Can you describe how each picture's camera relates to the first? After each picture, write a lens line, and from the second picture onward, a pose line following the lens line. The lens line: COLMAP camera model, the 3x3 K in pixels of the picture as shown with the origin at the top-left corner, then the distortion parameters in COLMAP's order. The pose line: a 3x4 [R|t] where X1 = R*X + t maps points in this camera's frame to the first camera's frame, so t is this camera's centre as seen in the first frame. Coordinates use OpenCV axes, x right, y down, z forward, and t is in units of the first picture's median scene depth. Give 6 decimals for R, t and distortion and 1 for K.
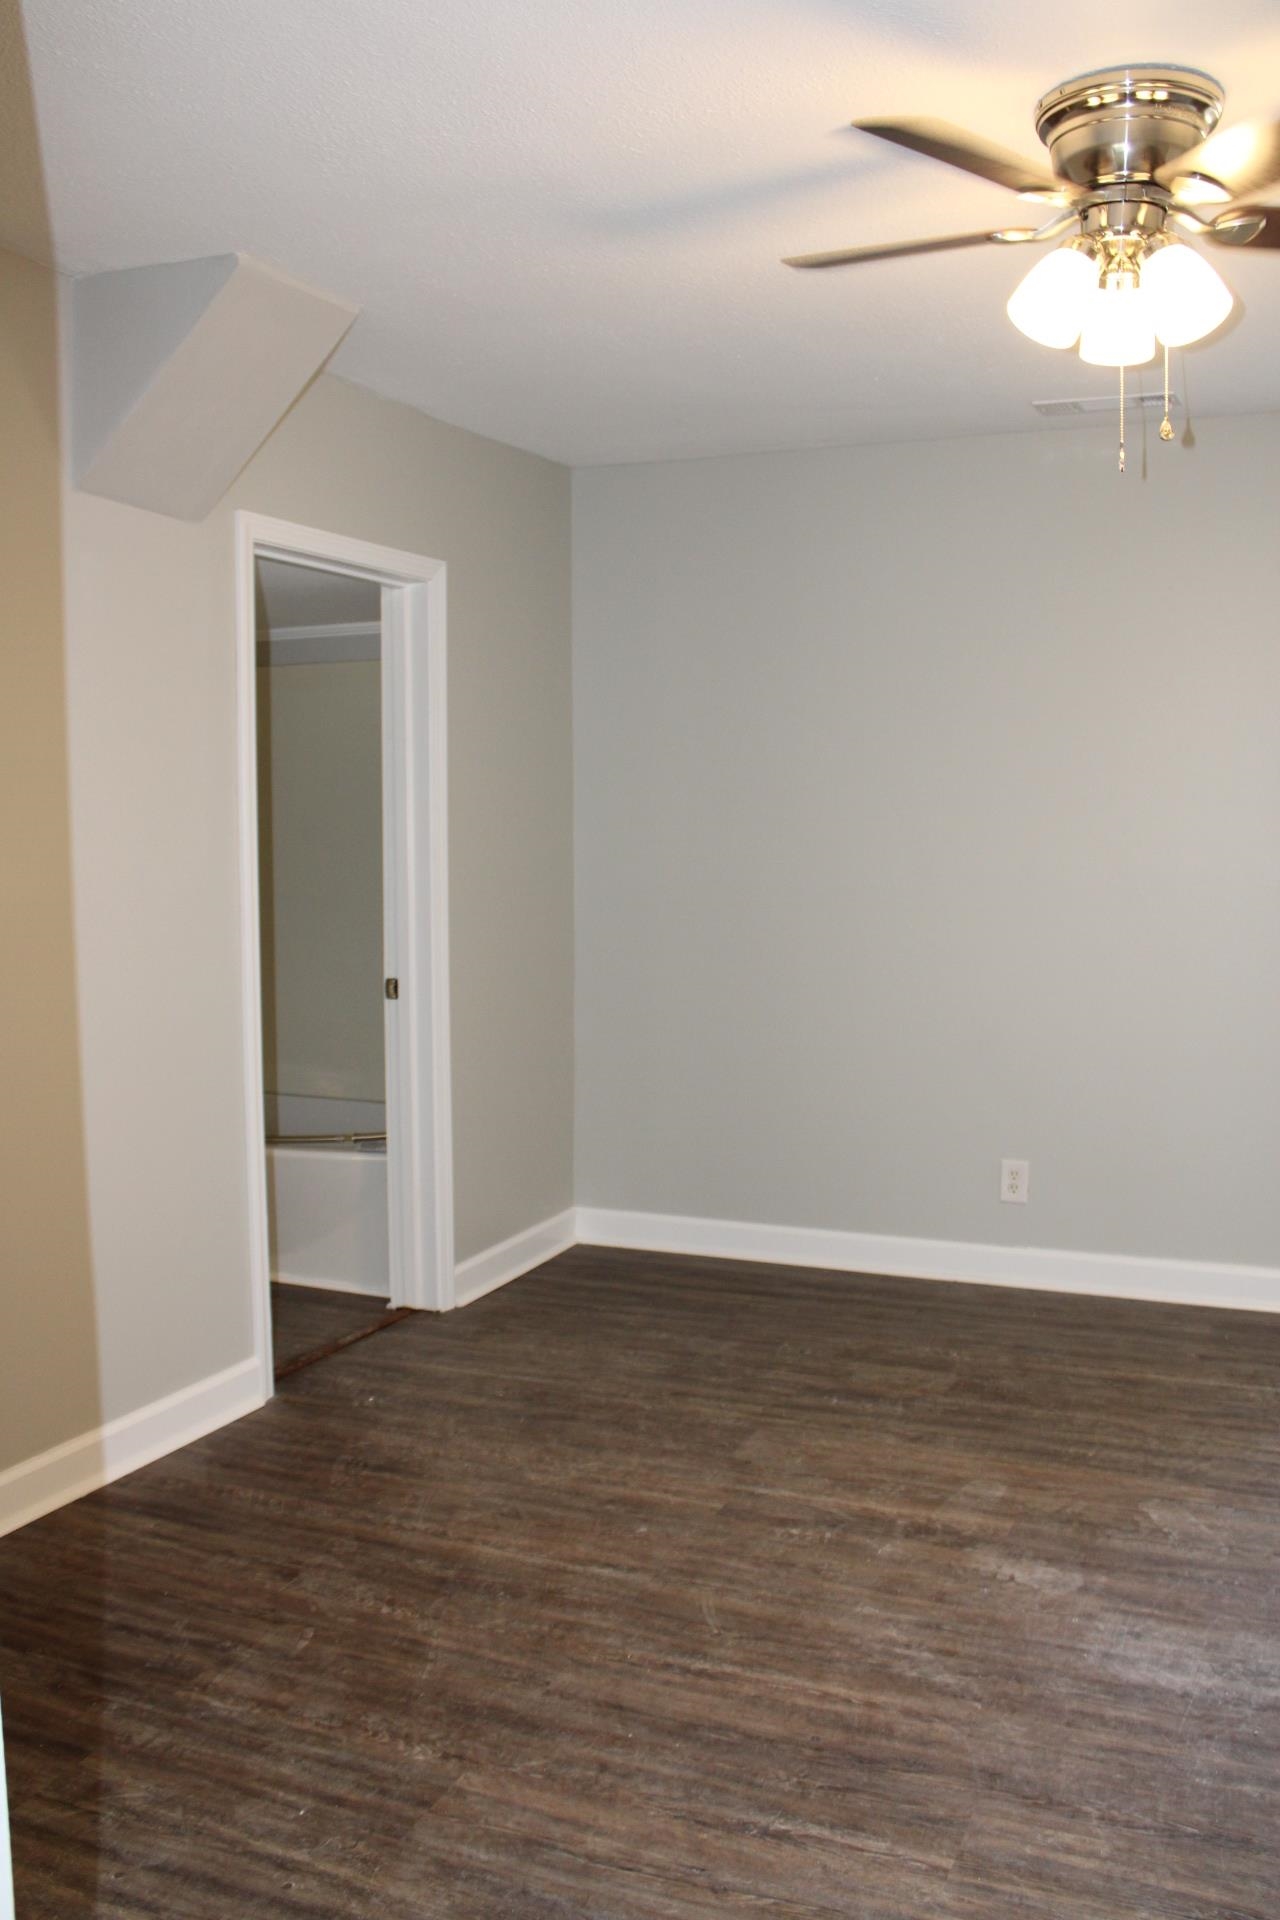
lens RADIAL K [[1670.2, 0, 640.0], [0, 1670.2, 960.0], [0, 0, 1]] dist [-0.181095, 0.152198]
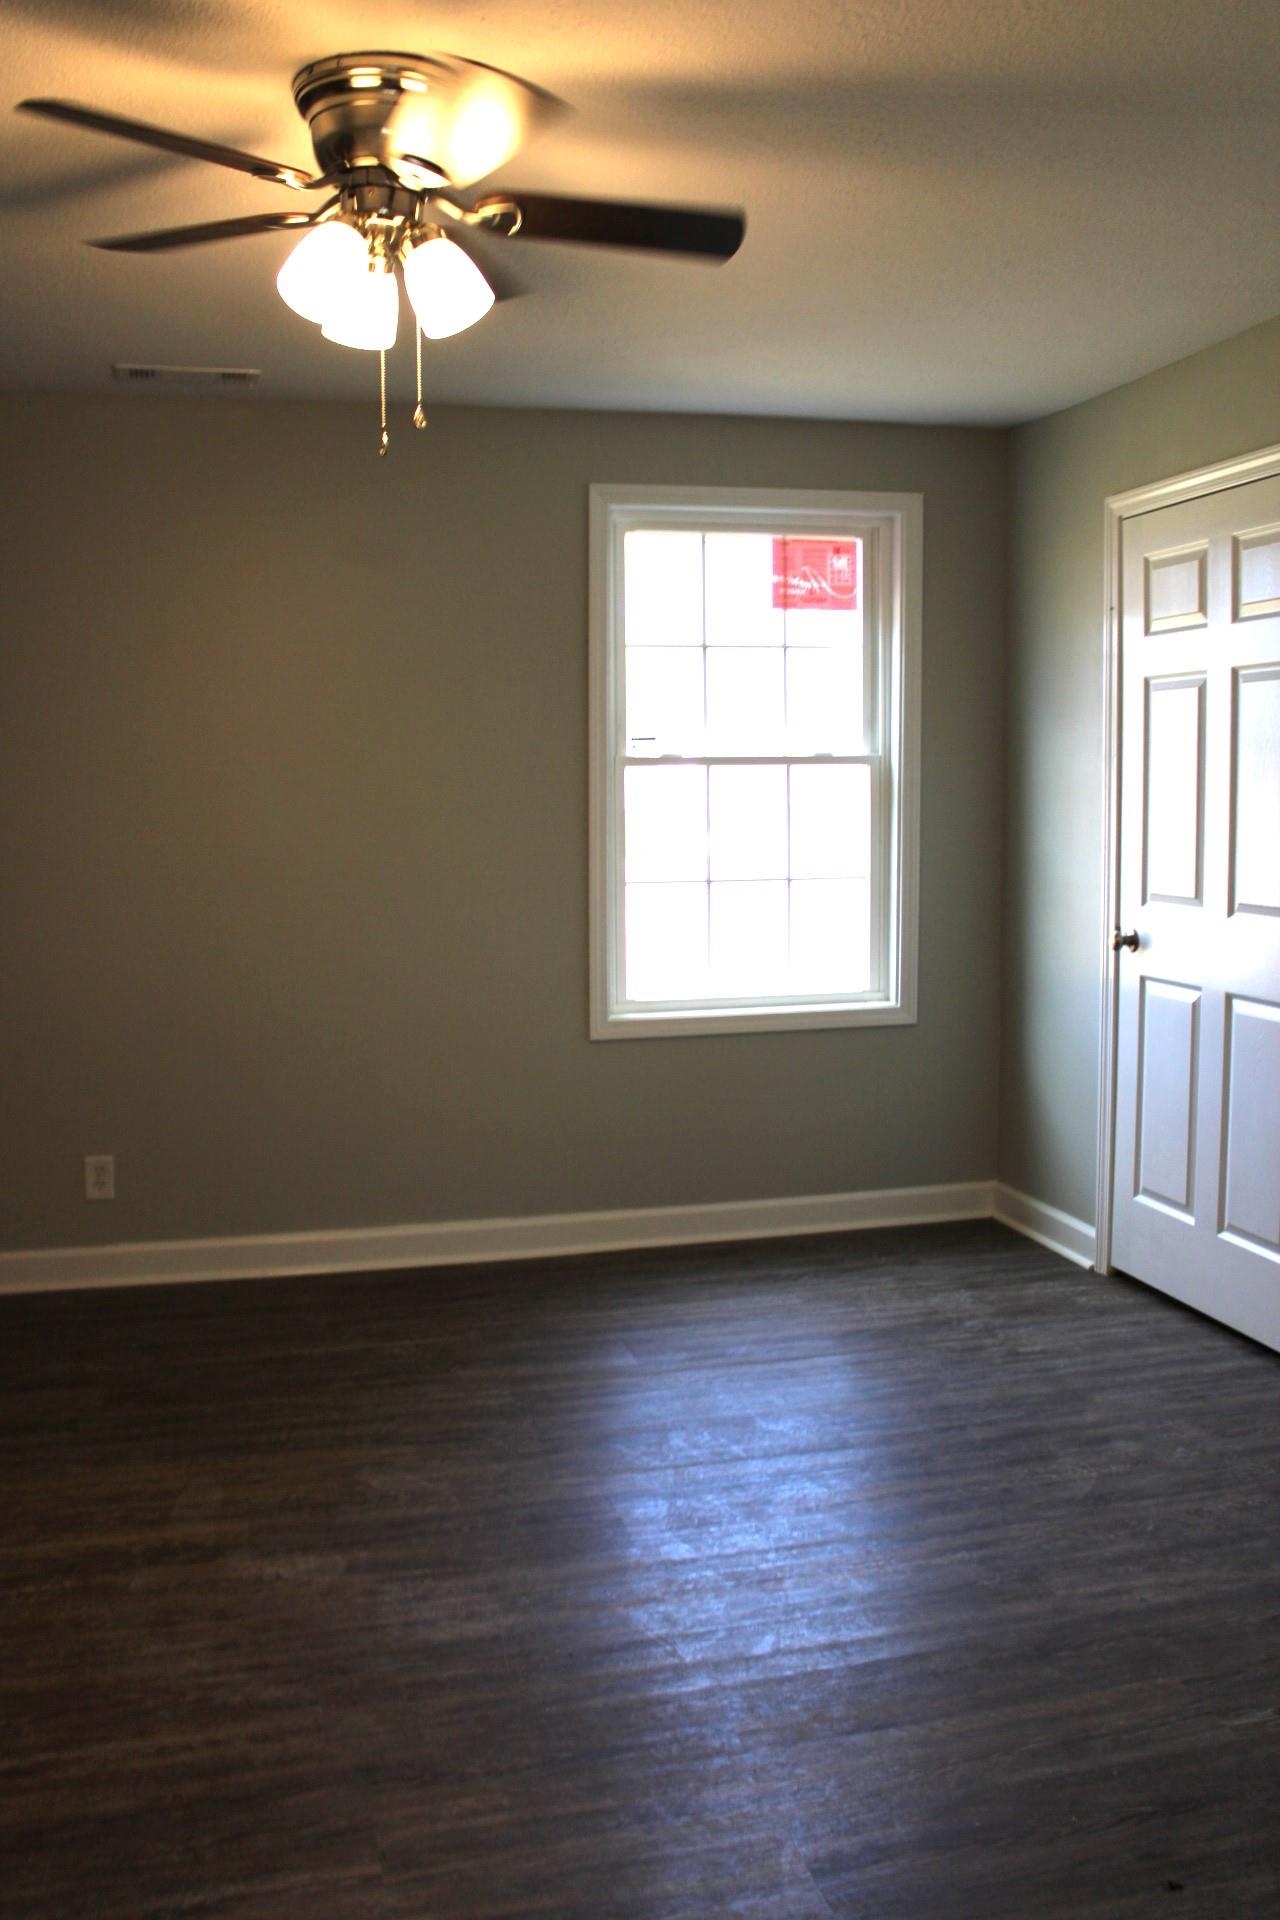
lens RADIAL K [[1692.6, 0, 640.0], [0, 1692.6, 960.0], [0, 0, 1]] dist [-0.154362, 0.146793]
pose [[0.782546, -0.067352, 0.618939, -0.210815], [0.057703, 0.997698, 0.035613, -0.014897], [-0.619913, 0.007846, 0.784631, 0.083992]]
